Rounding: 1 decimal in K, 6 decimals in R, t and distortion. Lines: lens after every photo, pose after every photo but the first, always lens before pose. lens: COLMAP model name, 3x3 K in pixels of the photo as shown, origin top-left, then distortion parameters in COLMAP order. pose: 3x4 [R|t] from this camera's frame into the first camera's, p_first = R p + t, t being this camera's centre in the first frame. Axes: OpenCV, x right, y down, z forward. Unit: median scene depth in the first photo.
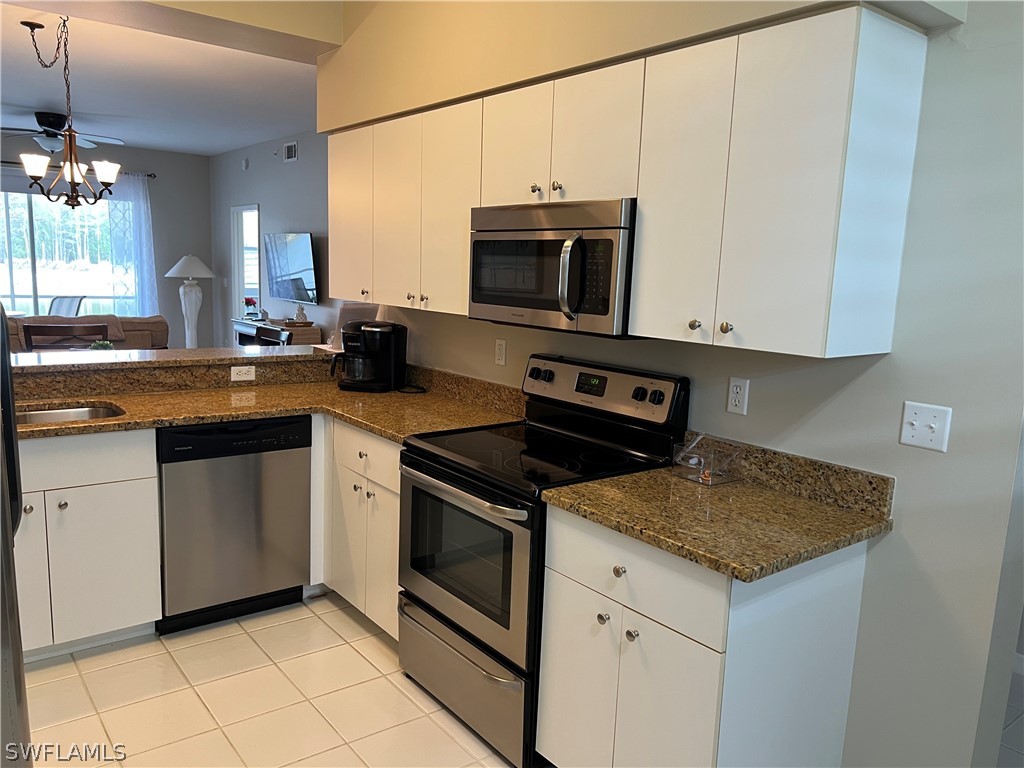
lens RADIAL K [[772.3, 0, 512.0], [0, 772.3, 389.3], [0, 0, 1]] dist [0.075238, -0.088713]
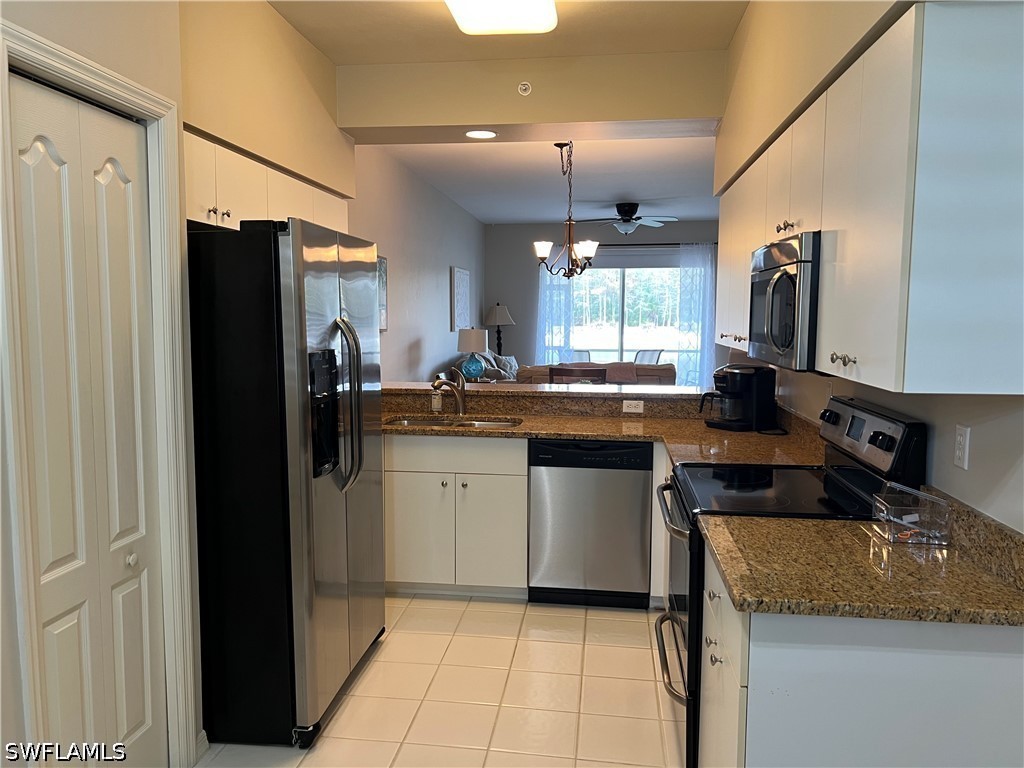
lens RADIAL K [[772.3, 0, 506.6], [0, 772.3, 383.4], [0, 0, 1]] dist [0.075238, -0.088713]
pose [[0.706642, 0.031880, -0.706853, 0.392632], [-0.089217, 0.995026, -0.044313, 0.015718], [0.701925, 0.094376, 0.705971, 0.034859]]
